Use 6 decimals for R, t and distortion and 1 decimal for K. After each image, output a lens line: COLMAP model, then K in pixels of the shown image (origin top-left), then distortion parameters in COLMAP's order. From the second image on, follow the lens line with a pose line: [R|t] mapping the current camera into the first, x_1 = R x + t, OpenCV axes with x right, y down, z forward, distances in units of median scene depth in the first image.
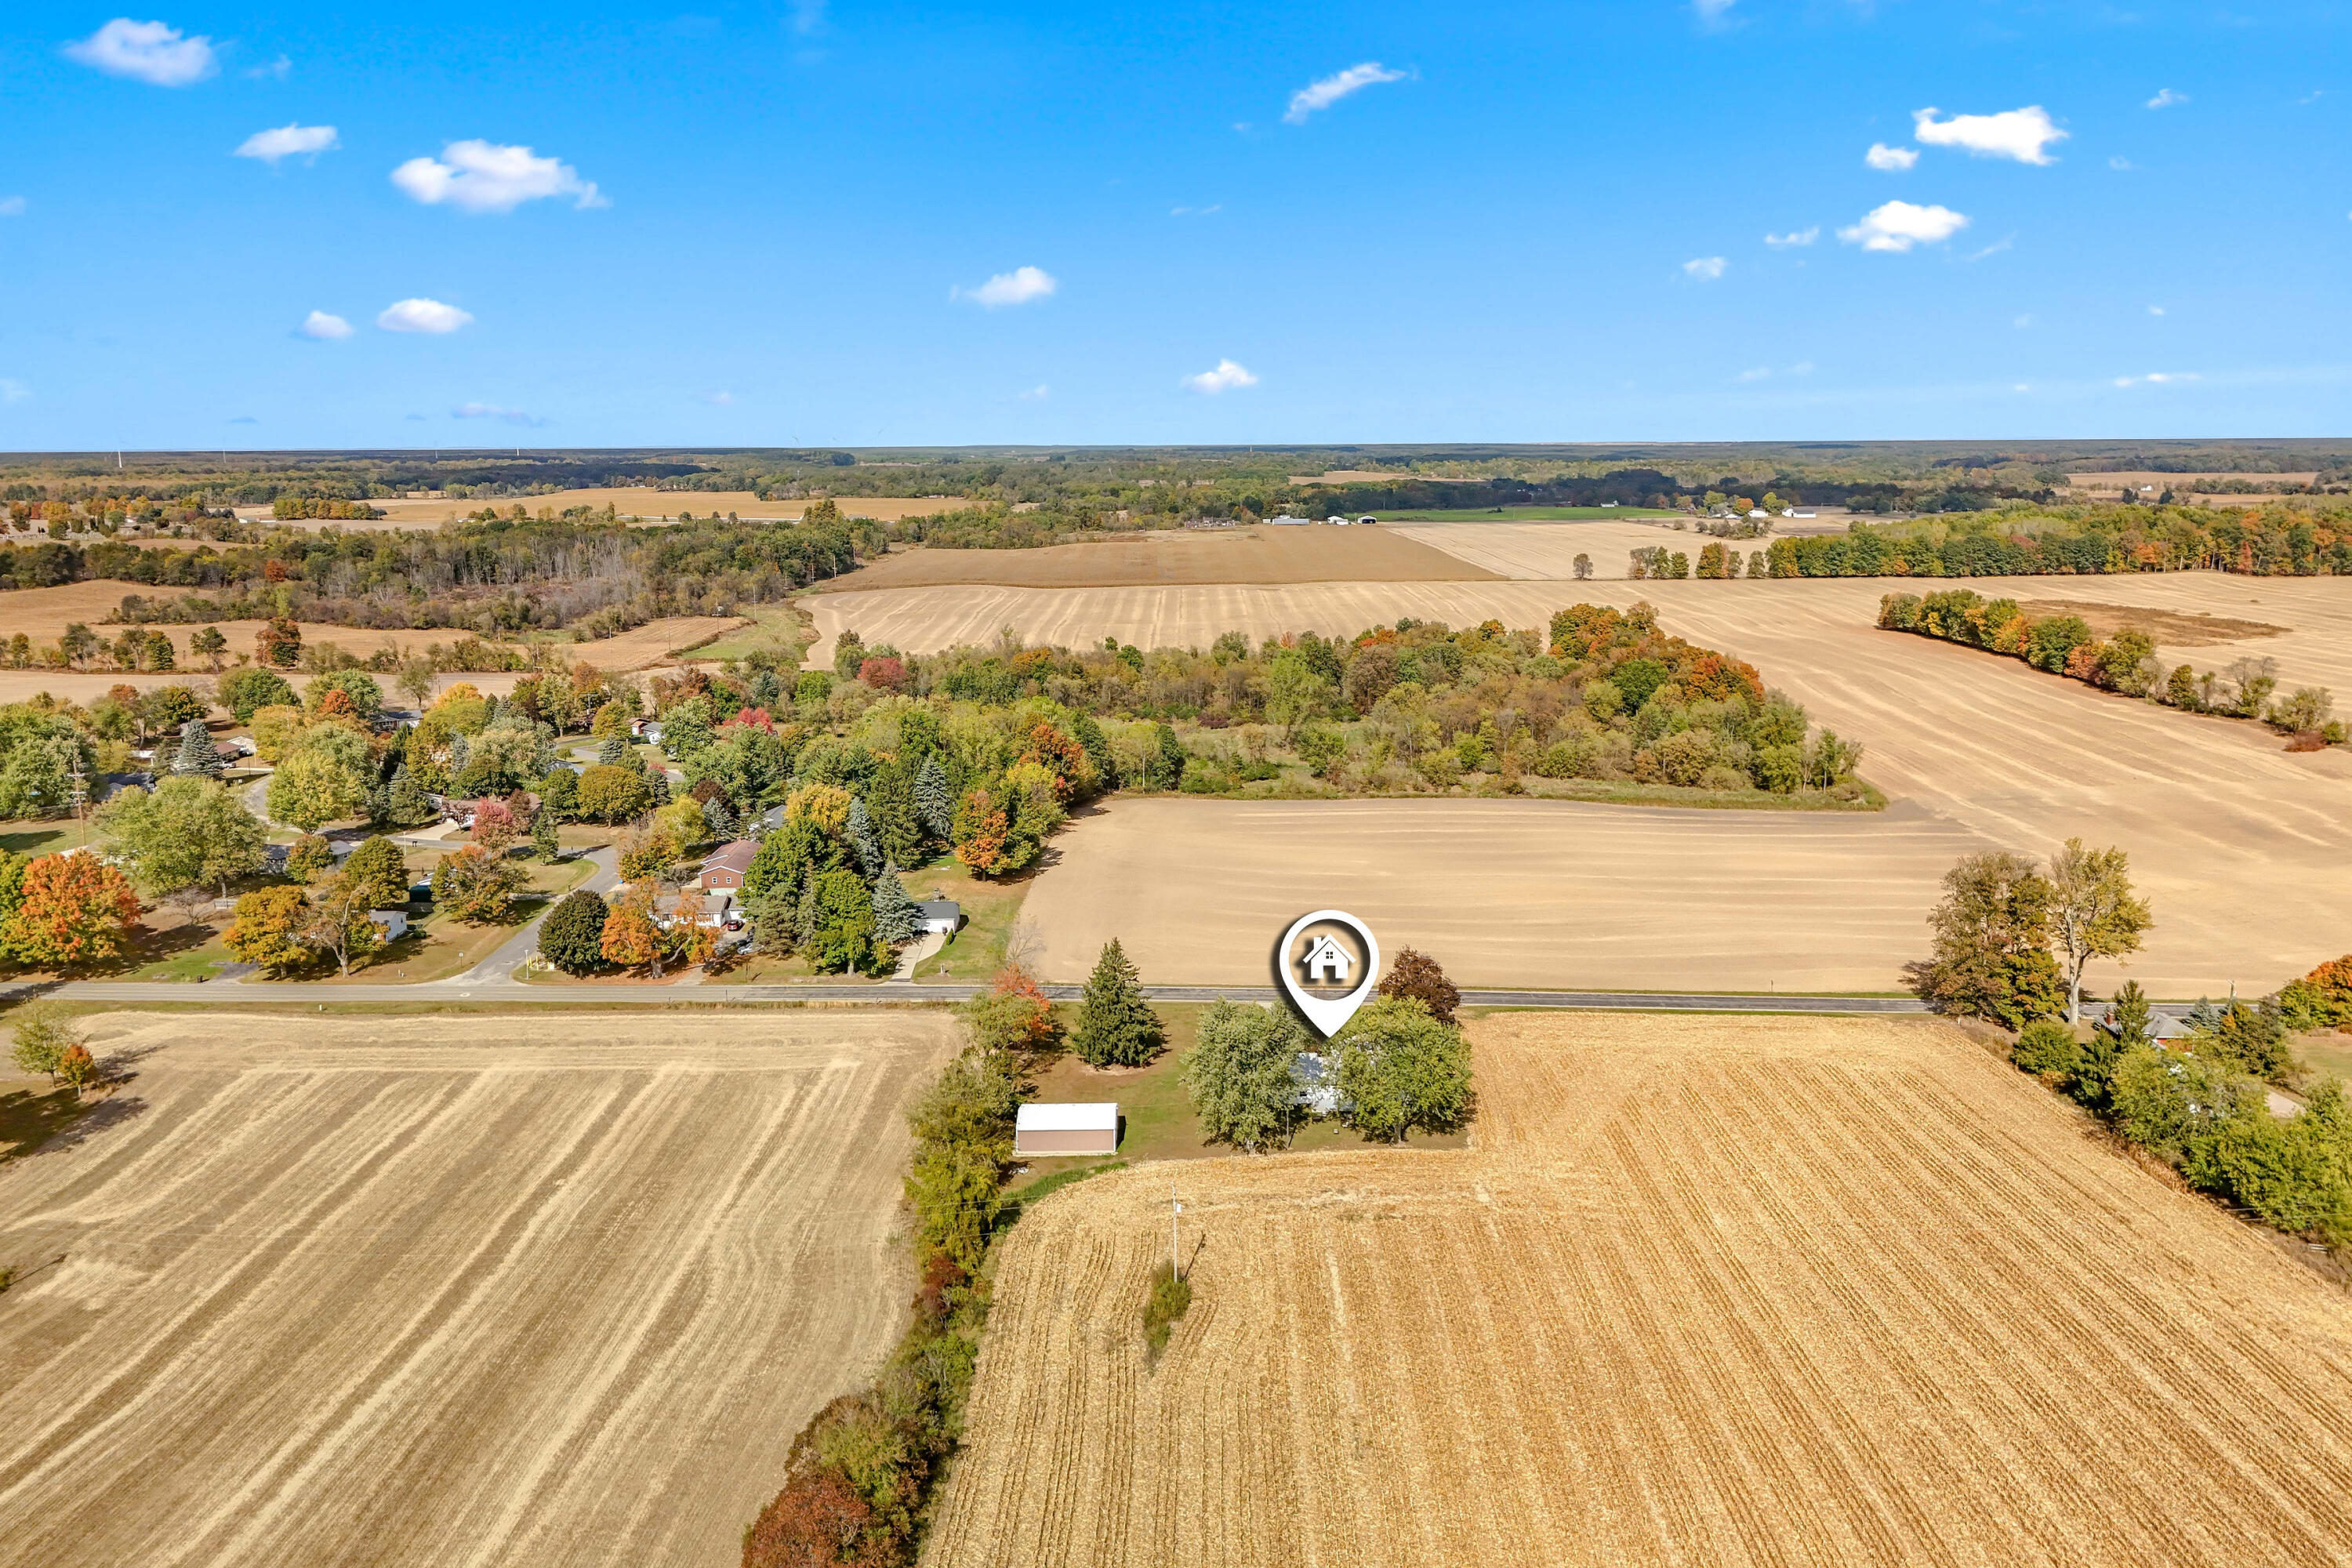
lens RADIAL K [[1735.1, 0, 1182.1], [0, 1735.1, 770.0], [0, 0, 1]] dist [0.061338, -0.036461]
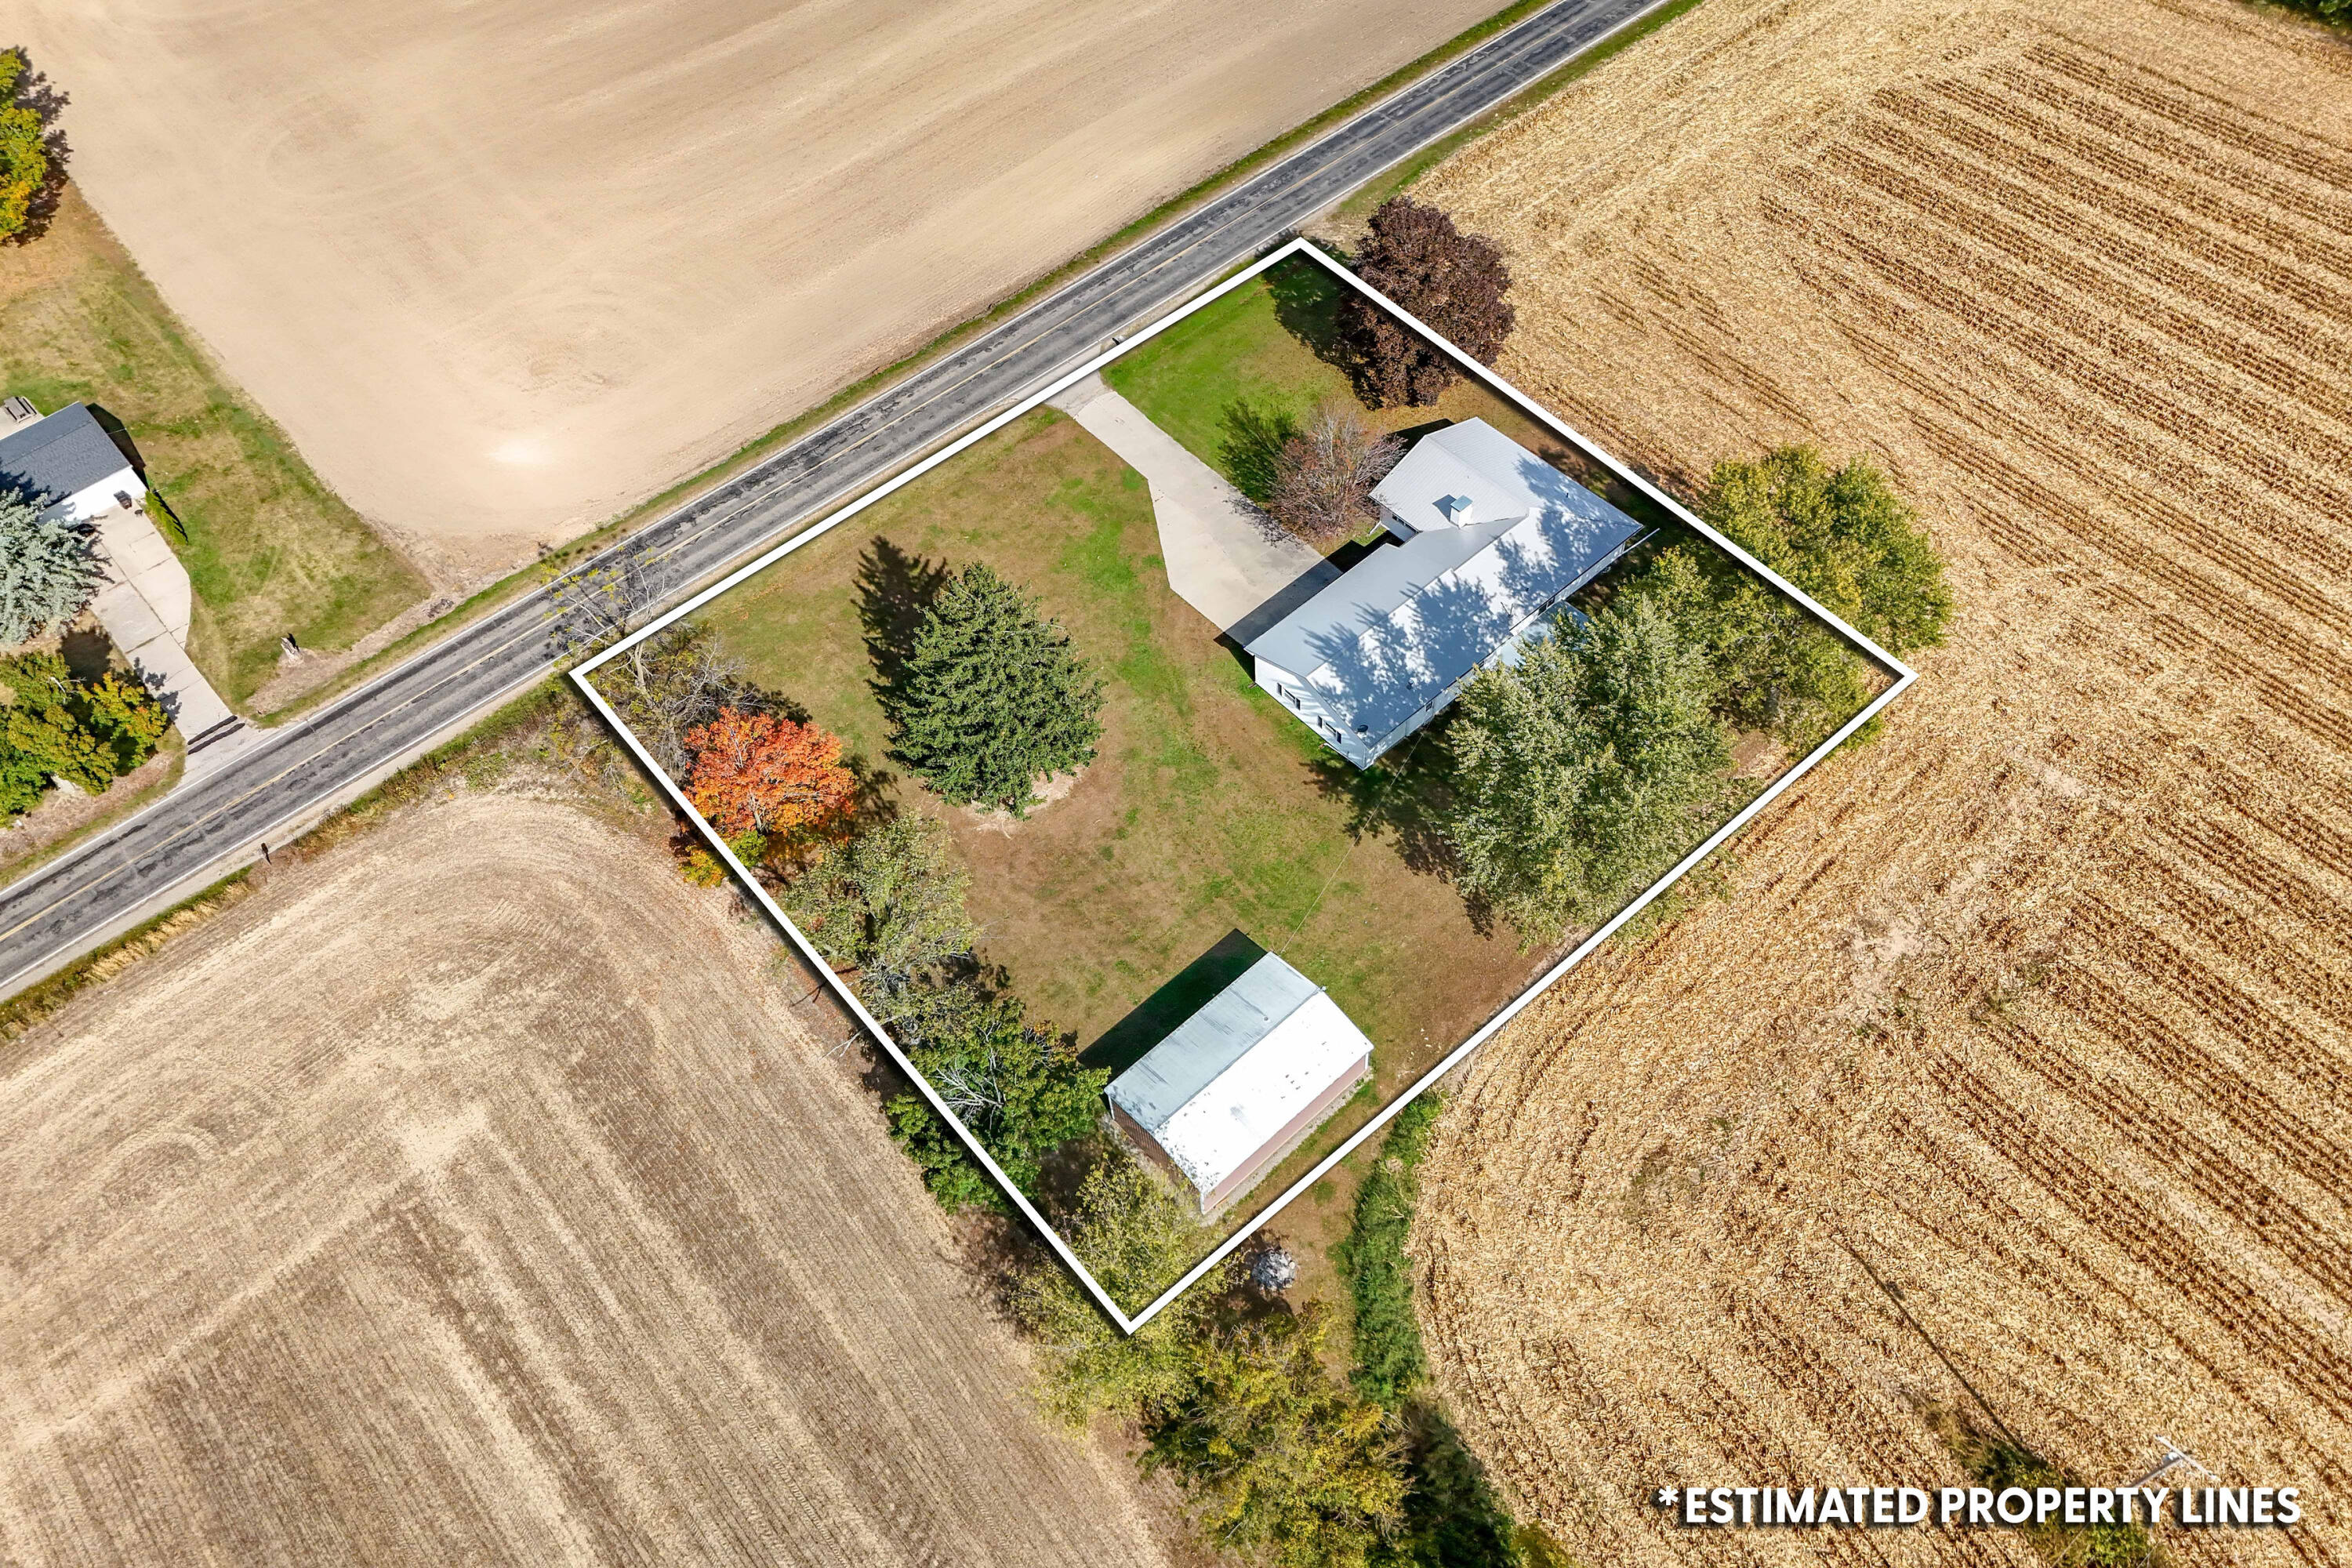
lens RADIAL K [[1735.1, 0, 1182.1], [0, 1735.1, 770.0], [0, 0, 1]] dist [0.061338, -0.036461]
pose [[0.747940, -0.554739, 0.364486, -0.079000], [0.169054, 0.690213, 0.703581, -0.062664], [-0.641877, -0.464619, 0.610019, 0.325629]]
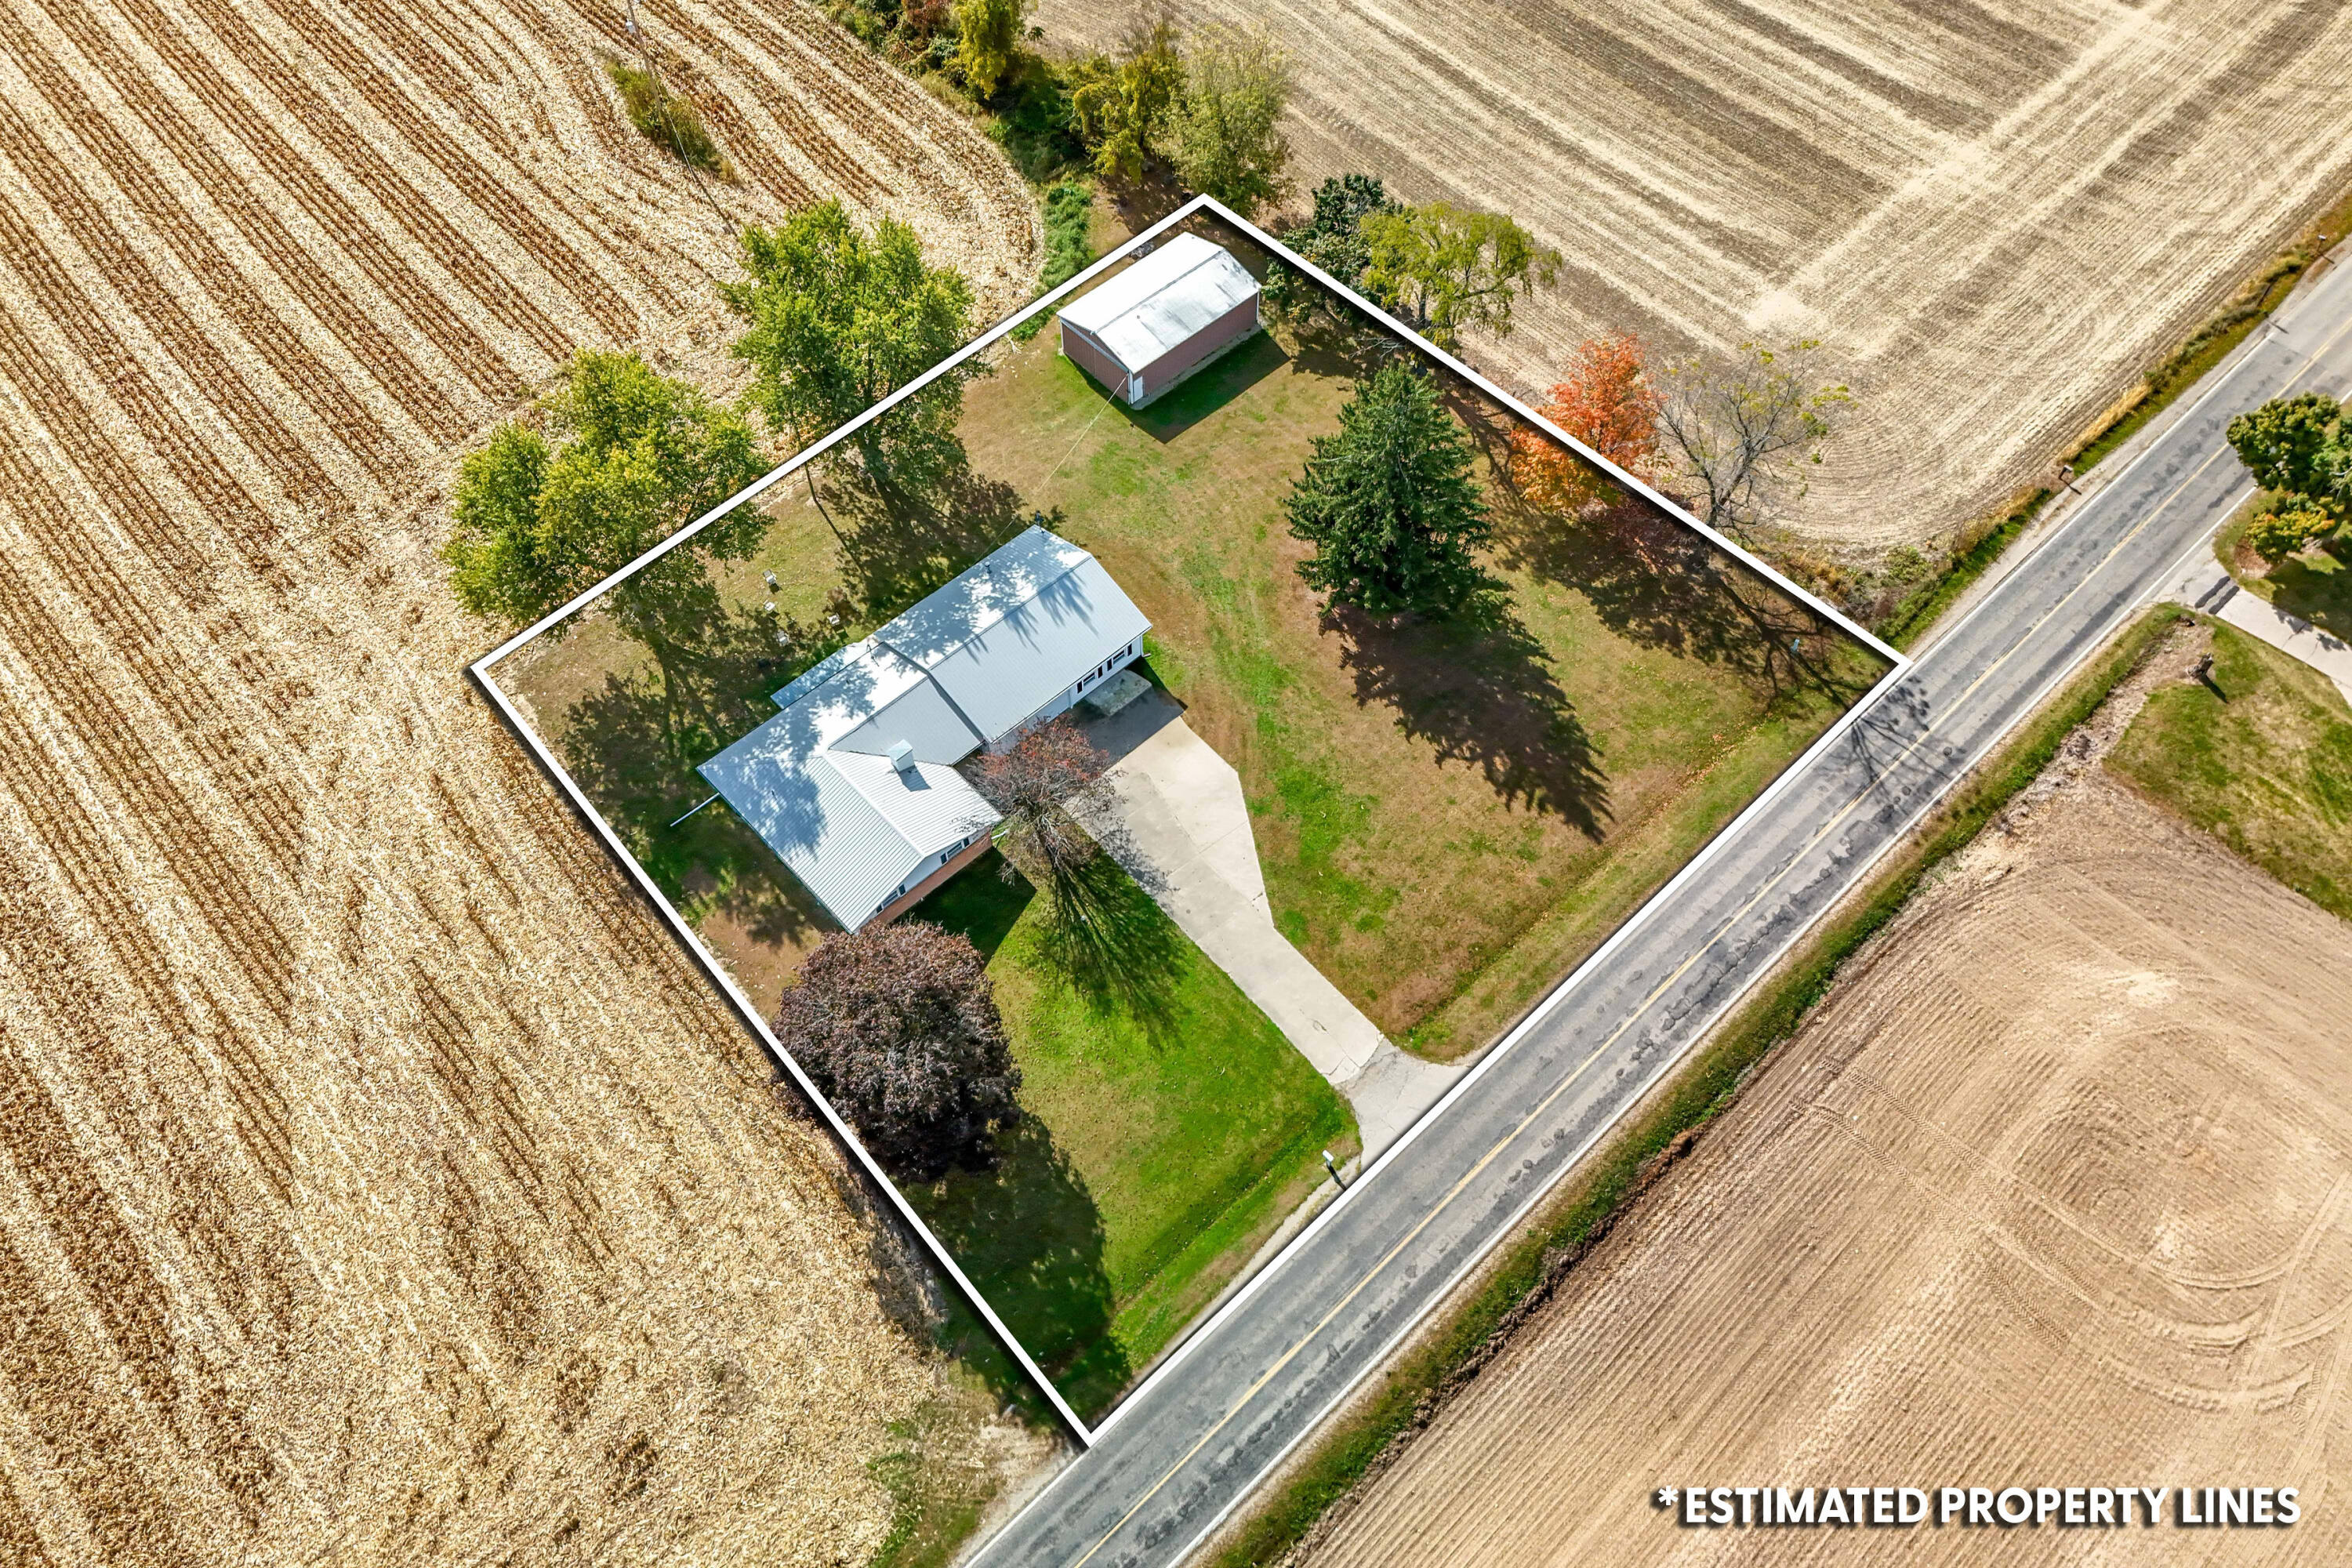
lens RADIAL K [[1744.7, 0, 1181.5], [0, 1744.7, 745.2], [0, 0, 1]] dist [0.063168, -0.043676]
pose [[-0.734002, 0.567552, -0.372995, 0.090254], [-0.118989, 0.433248, 0.893386, -0.099052], [0.668642, 0.700130, -0.250473, 0.516017]]
